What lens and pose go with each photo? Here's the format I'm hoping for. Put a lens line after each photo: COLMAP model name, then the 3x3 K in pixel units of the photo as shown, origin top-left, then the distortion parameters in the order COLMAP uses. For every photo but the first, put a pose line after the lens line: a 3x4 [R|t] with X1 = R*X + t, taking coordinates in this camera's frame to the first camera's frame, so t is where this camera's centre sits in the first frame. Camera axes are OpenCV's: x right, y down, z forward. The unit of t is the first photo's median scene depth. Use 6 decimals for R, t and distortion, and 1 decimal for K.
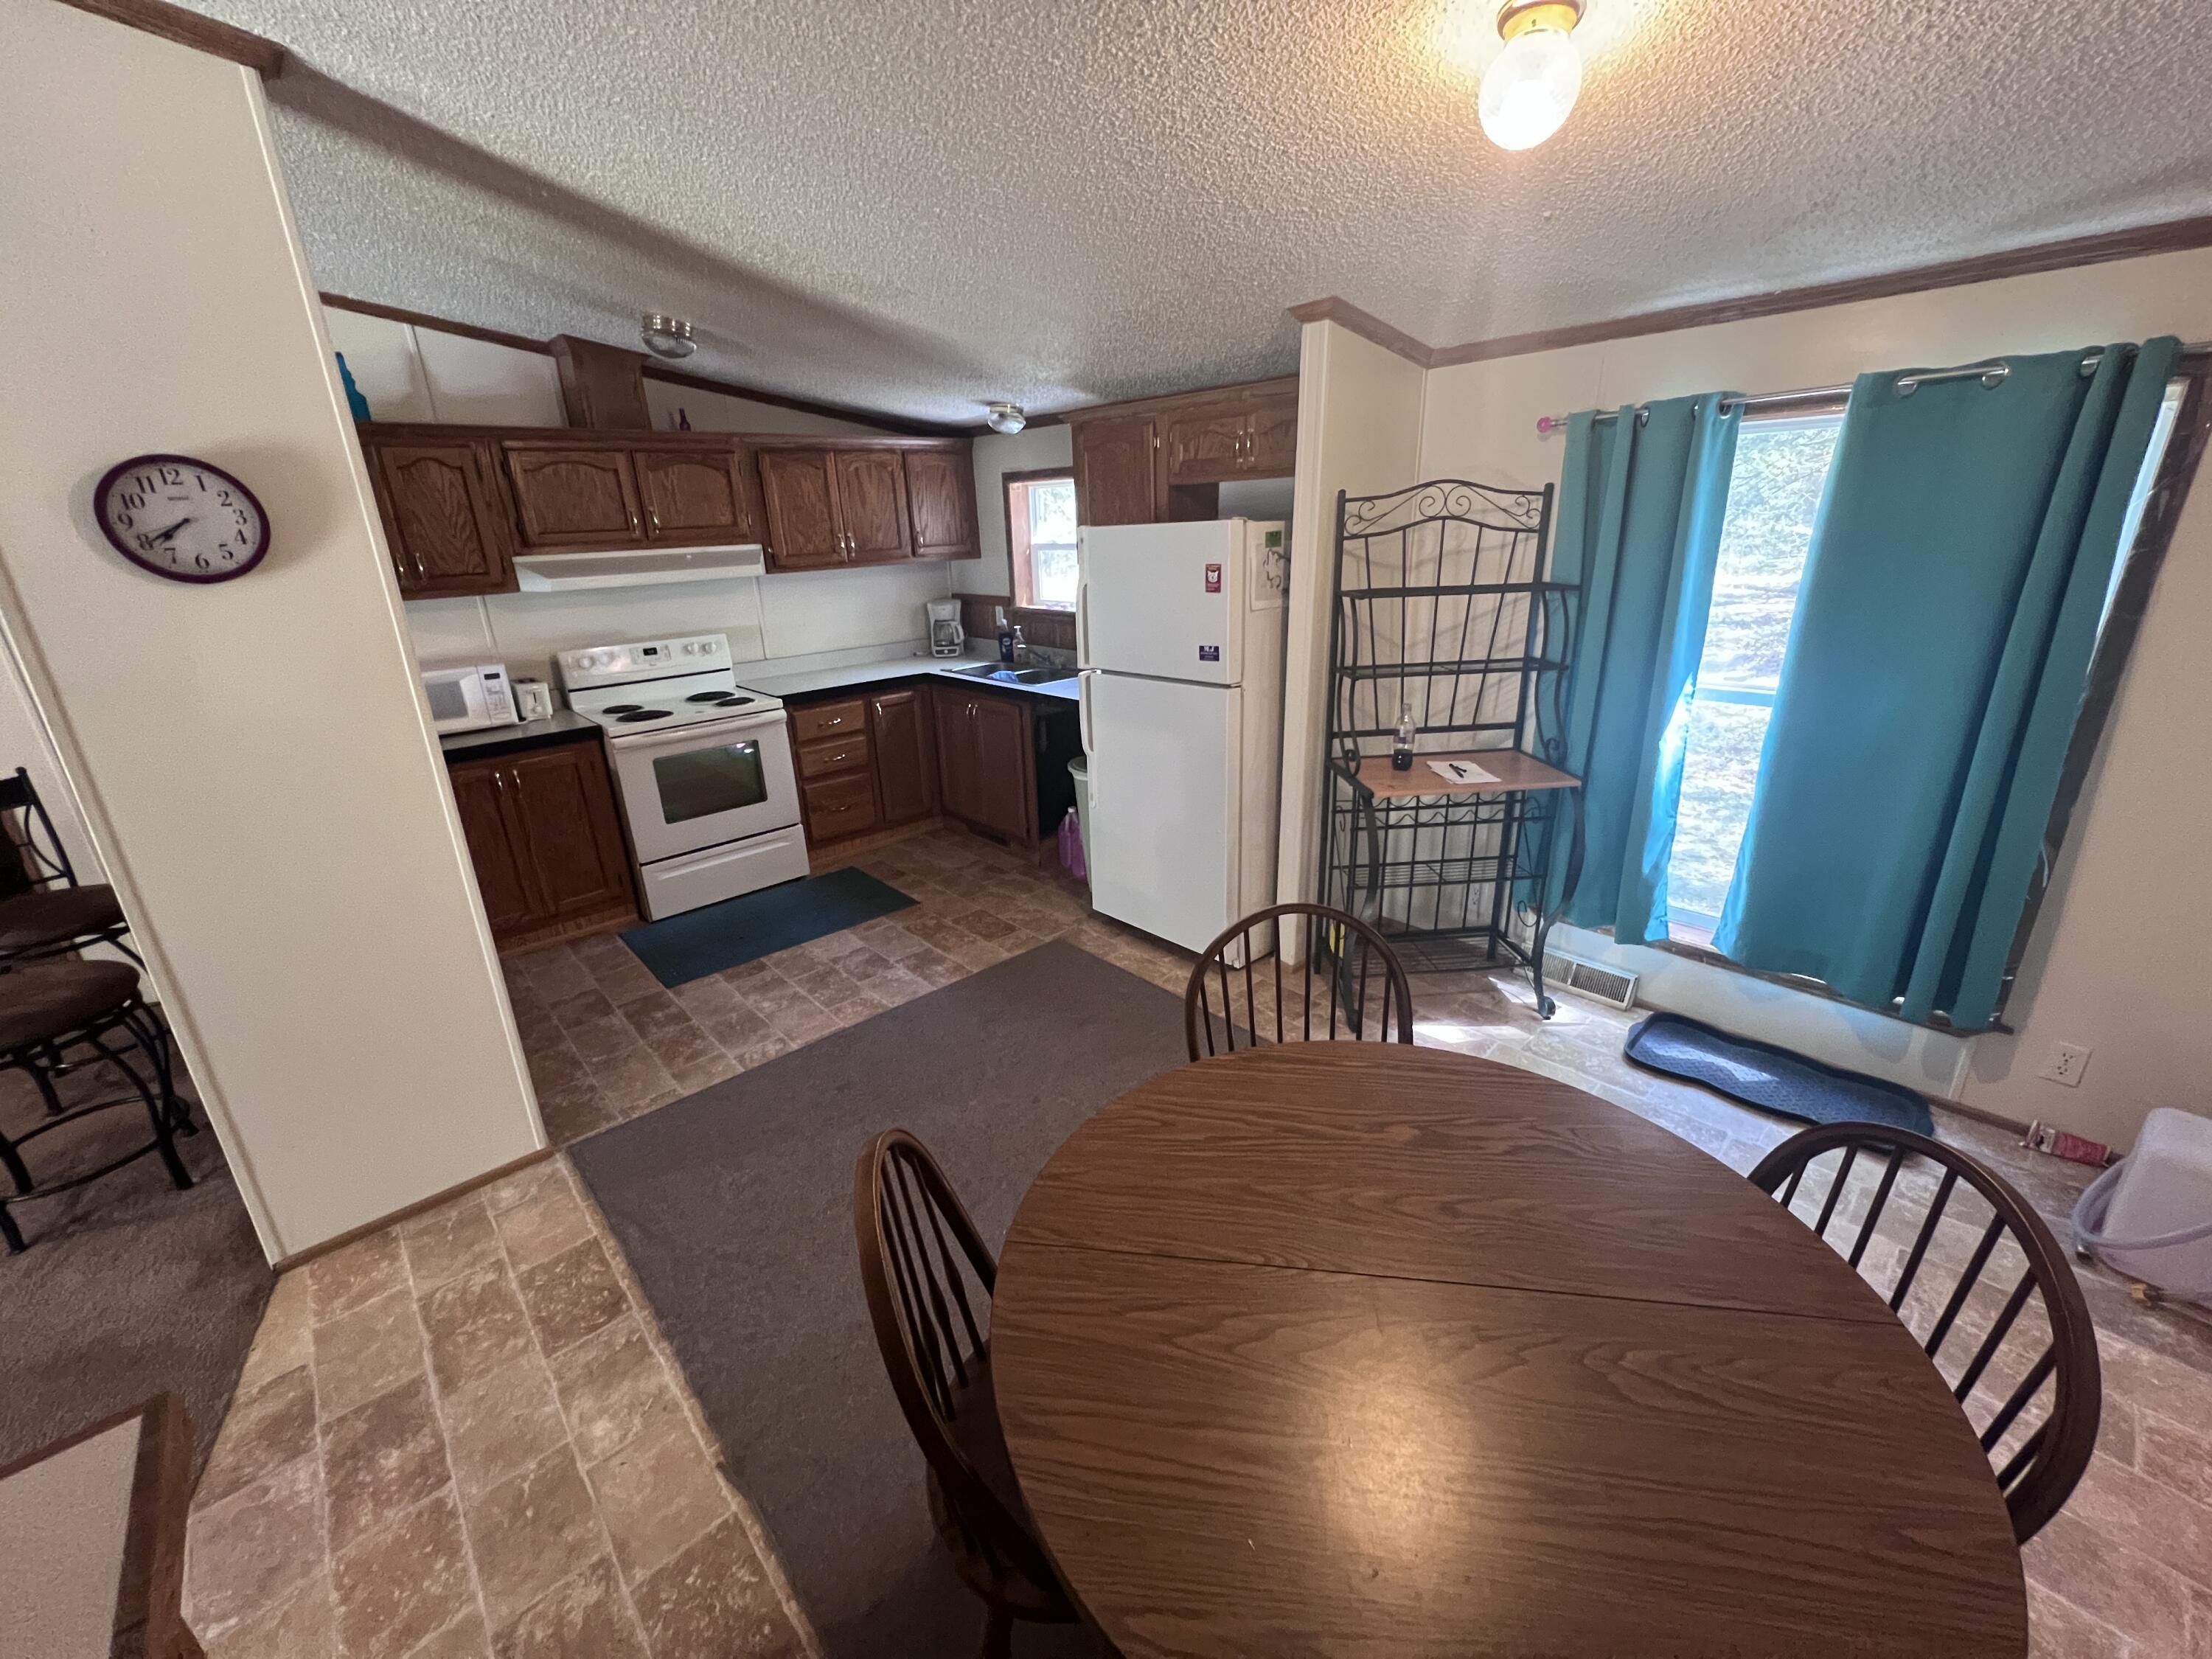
lens RADIAL K [[883.3, 0, 1106.0], [0, 883.3, 829.5], [0, 0, 1]] dist [-0.002008, -0.000137]
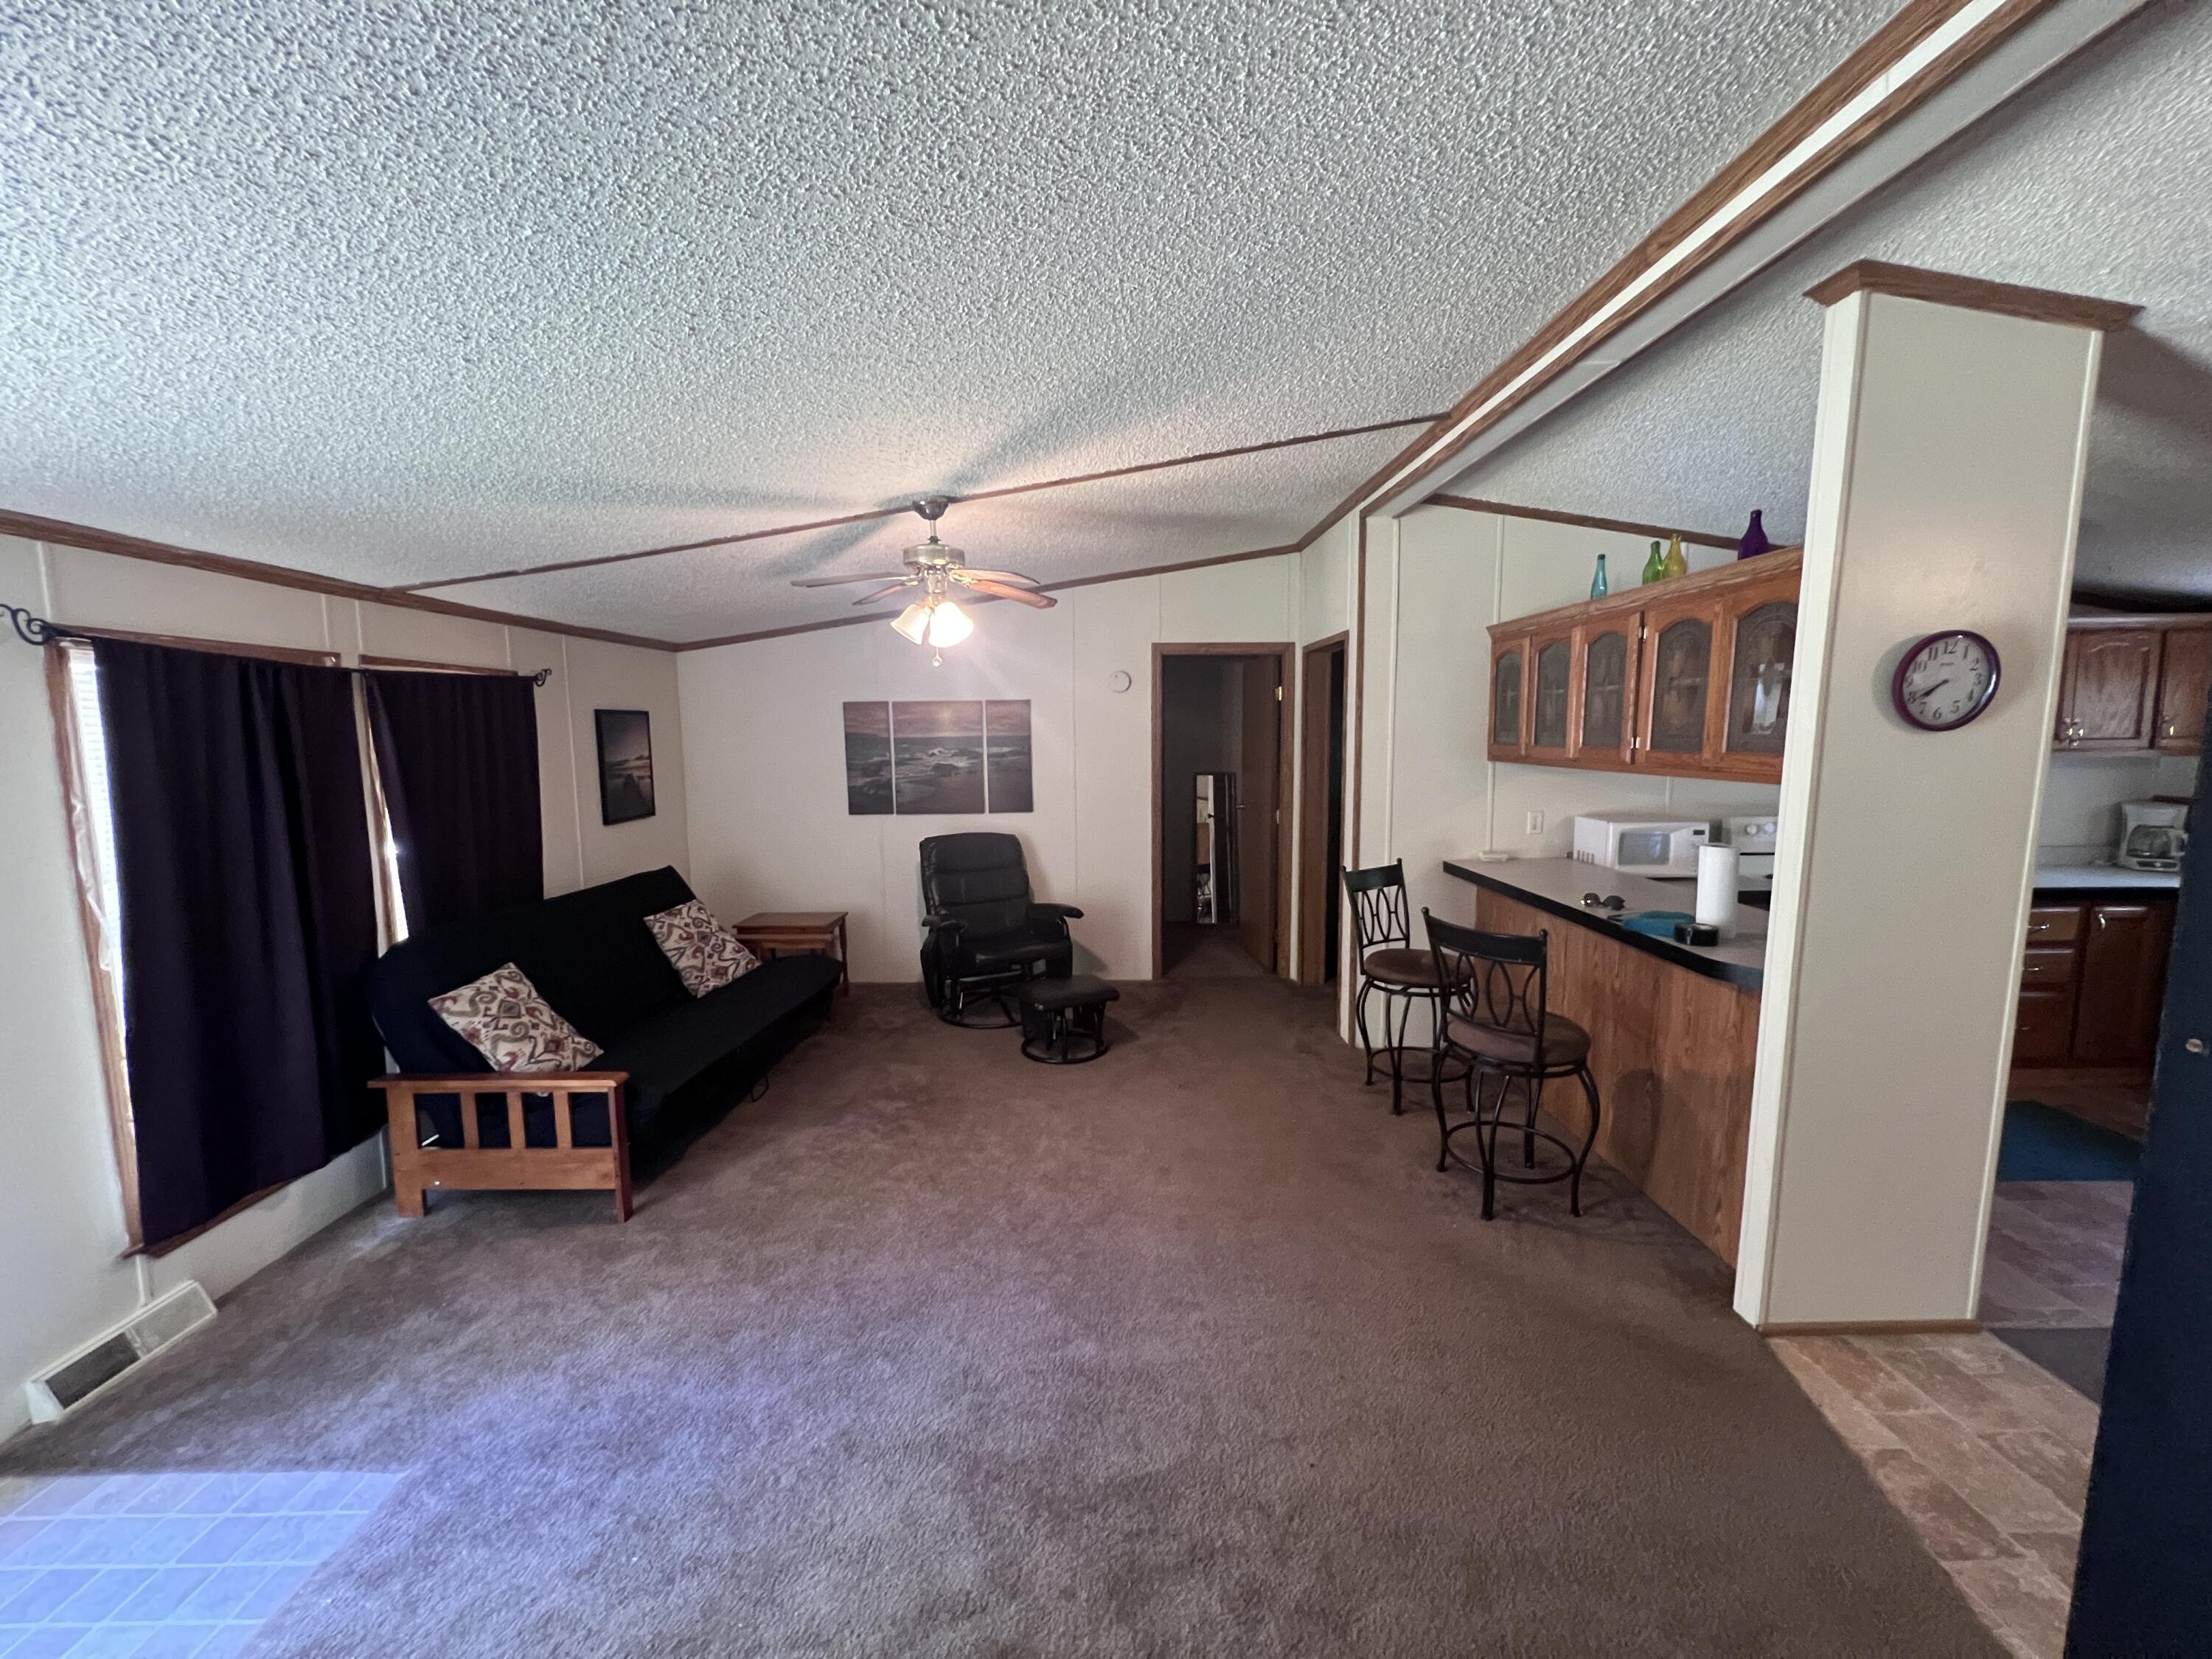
lens RADIAL K [[878.1, 0, 1106.0], [0, 878.1, 829.5], [0, 0, 1]] dist [-0.002444, -0.000090]
pose [[0.740744, 0.107209, -0.663178, -0.505012], [-0.242434, 0.963321, -0.115060, 0.125546], [0.626517, 0.246006, 0.739565, -0.269372]]
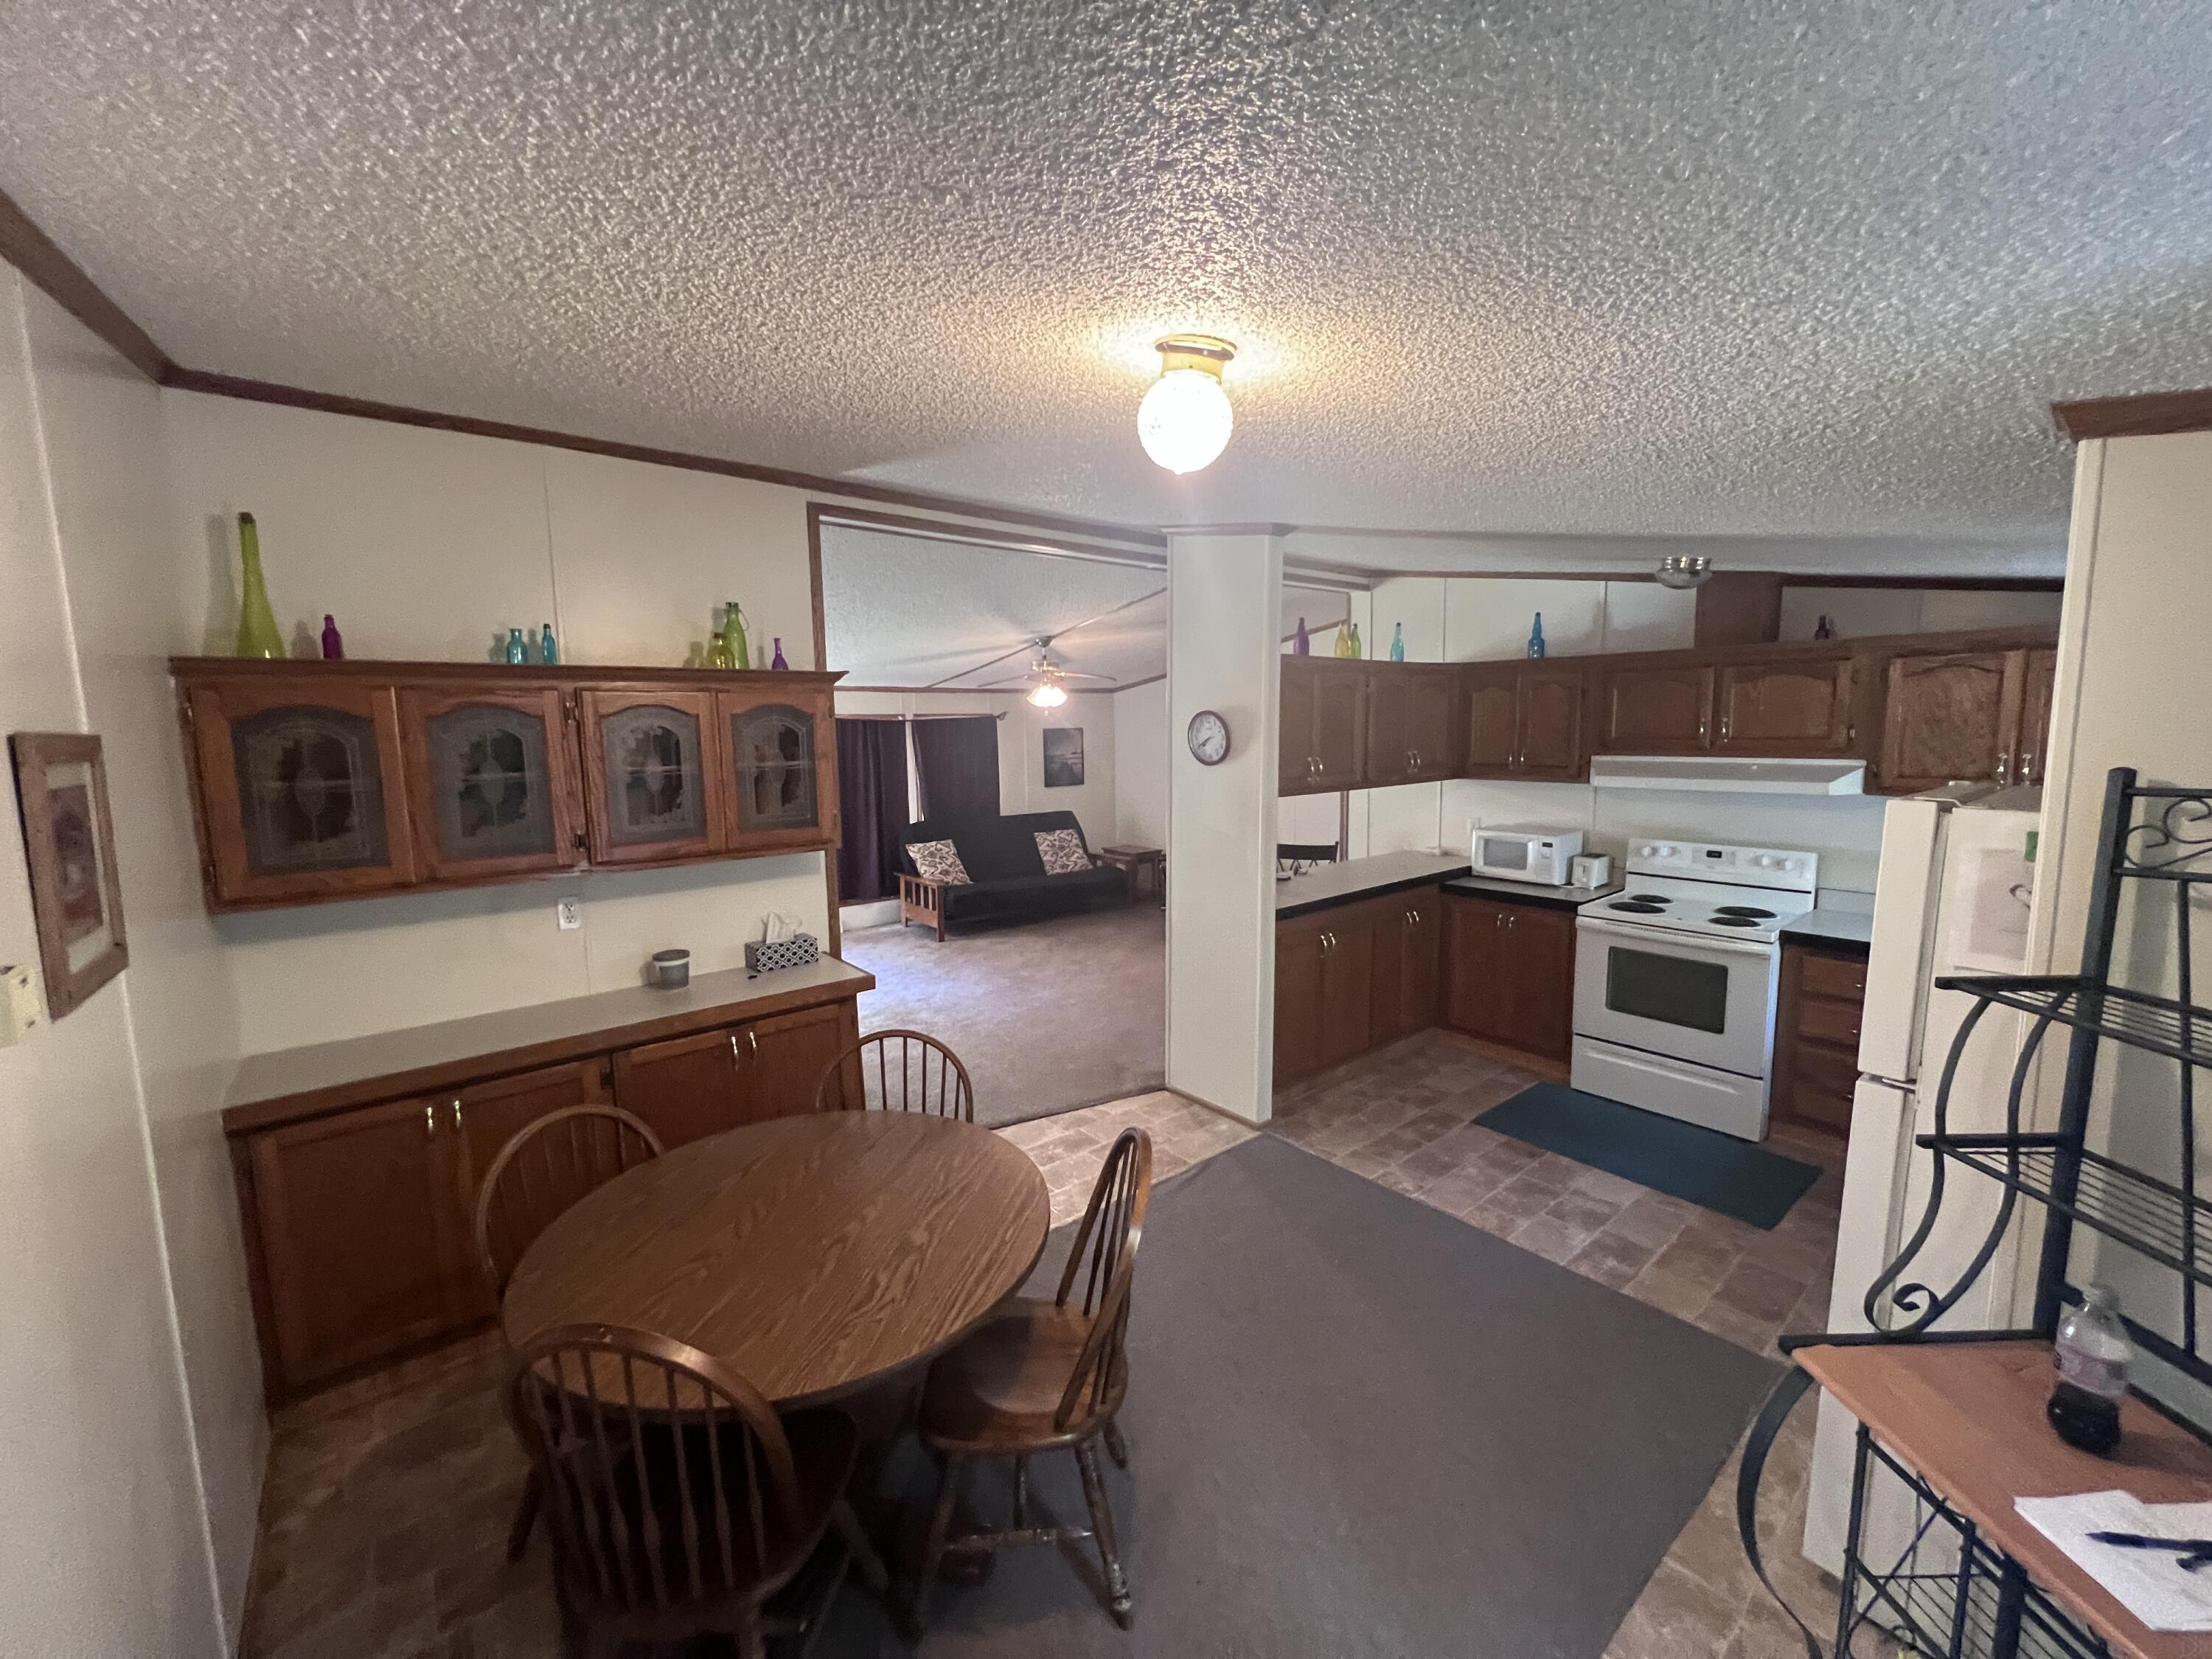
lens RADIAL K [[883.3, 0, 1106.0], [0, 883.3, 829.5], [0, 0, 1]] dist [-0.002008, -0.000137]
pose [[-0.056318, 0.158131, -0.985811, 0.557246], [-0.316915, 0.933485, 0.167843, -0.200436], [0.946780, 0.321871, -0.002458, 0.392189]]
